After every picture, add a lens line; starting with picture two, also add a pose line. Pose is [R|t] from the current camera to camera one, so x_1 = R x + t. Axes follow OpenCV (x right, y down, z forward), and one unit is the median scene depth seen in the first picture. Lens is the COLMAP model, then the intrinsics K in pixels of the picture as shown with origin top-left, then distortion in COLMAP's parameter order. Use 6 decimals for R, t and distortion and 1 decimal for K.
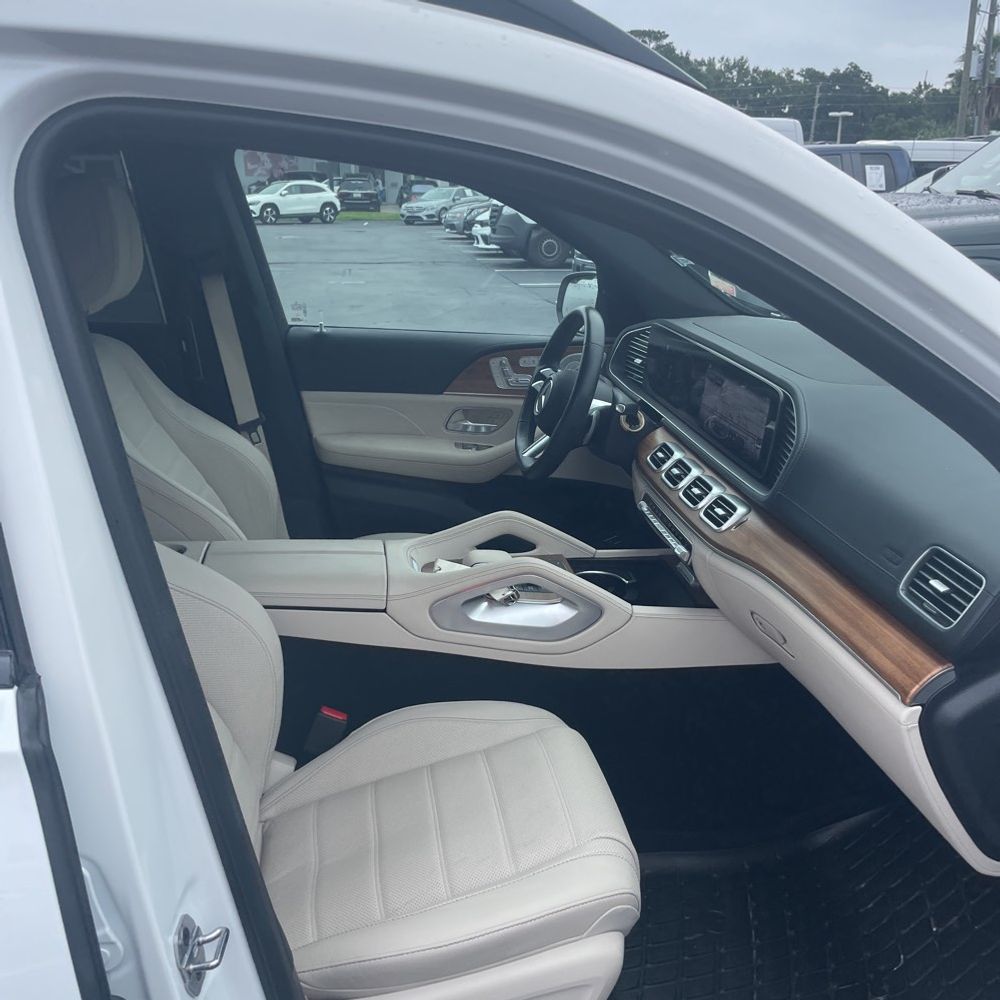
lens RADIAL K [[1011.5, 0, 503.0], [0, 1011.5, 510.5], [0, 0, 1]] dist [0.013440, 0.000000]
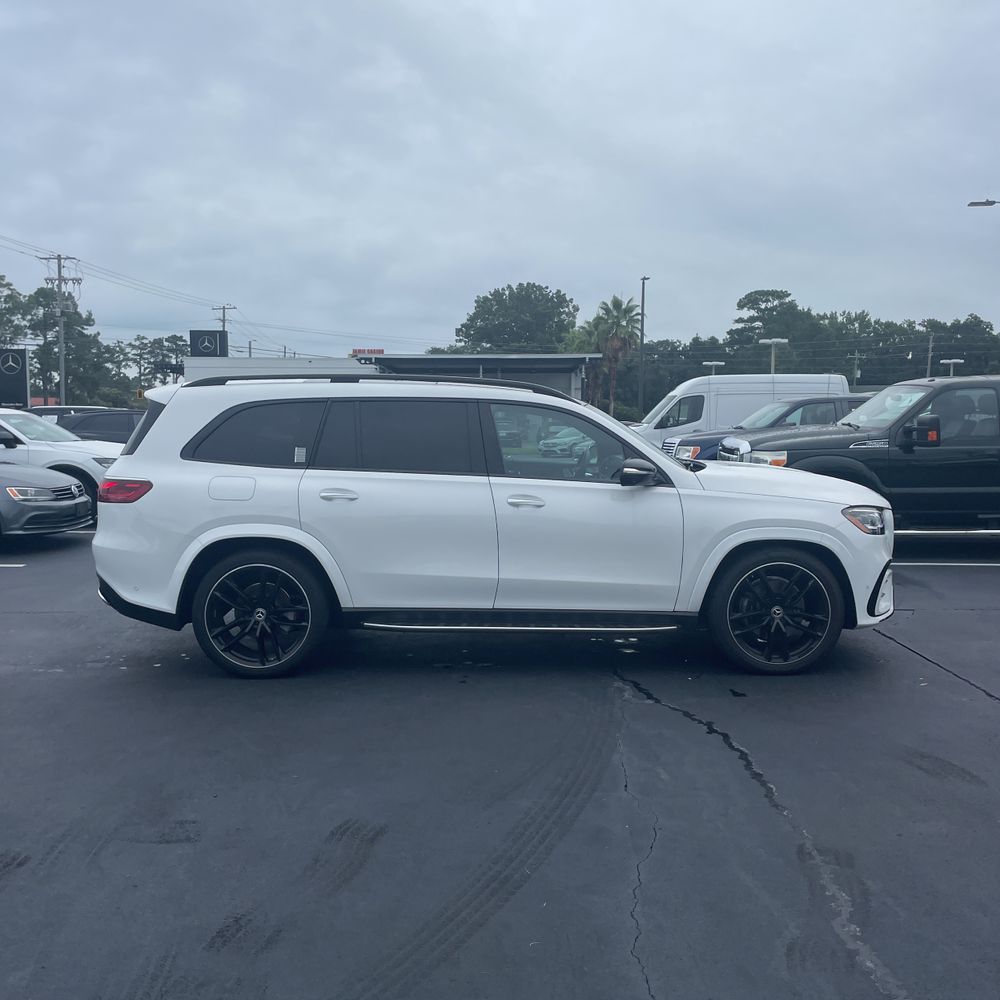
lens RADIAL K [[1011.5, 0, 493.9], [0, 1011.5, 501.7], [0, 0, 1]] dist [0.013440, 0.000000]
pose [[0.990028, 0.004612, -0.140797, 0.012164], [-0.037616, 0.971829, -0.232666, 0.038559], [0.135757, 0.235642, 0.962311, -0.115441]]
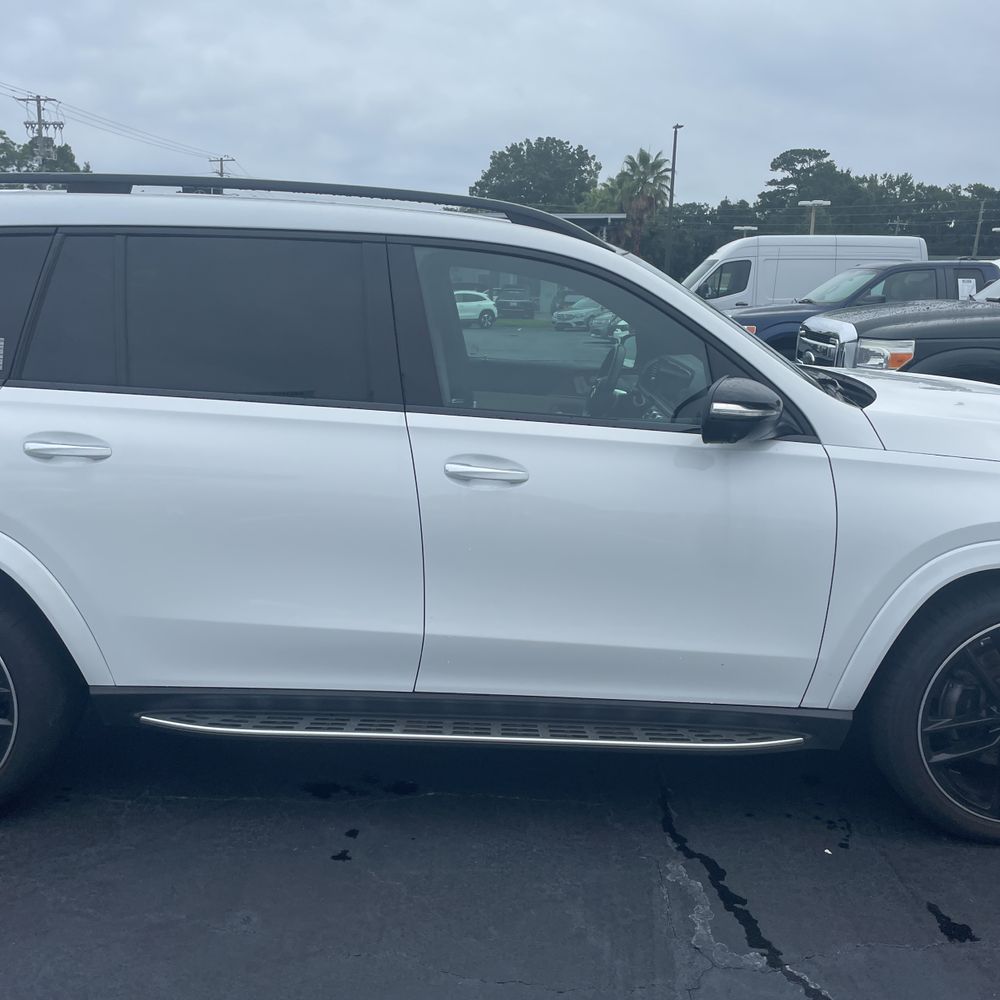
lens RADIAL K [[1011.5, 0, 483.0], [0, 1011.5, 522.4], [0, 0, 1]] dist [0.013440, 0.000000]
pose [[0.986074, 0.045274, -0.160028, 0.007003], [-0.059659, 0.994485, -0.086259, 0.015134], [0.155240, 0.094605, 0.983336, -0.043714]]
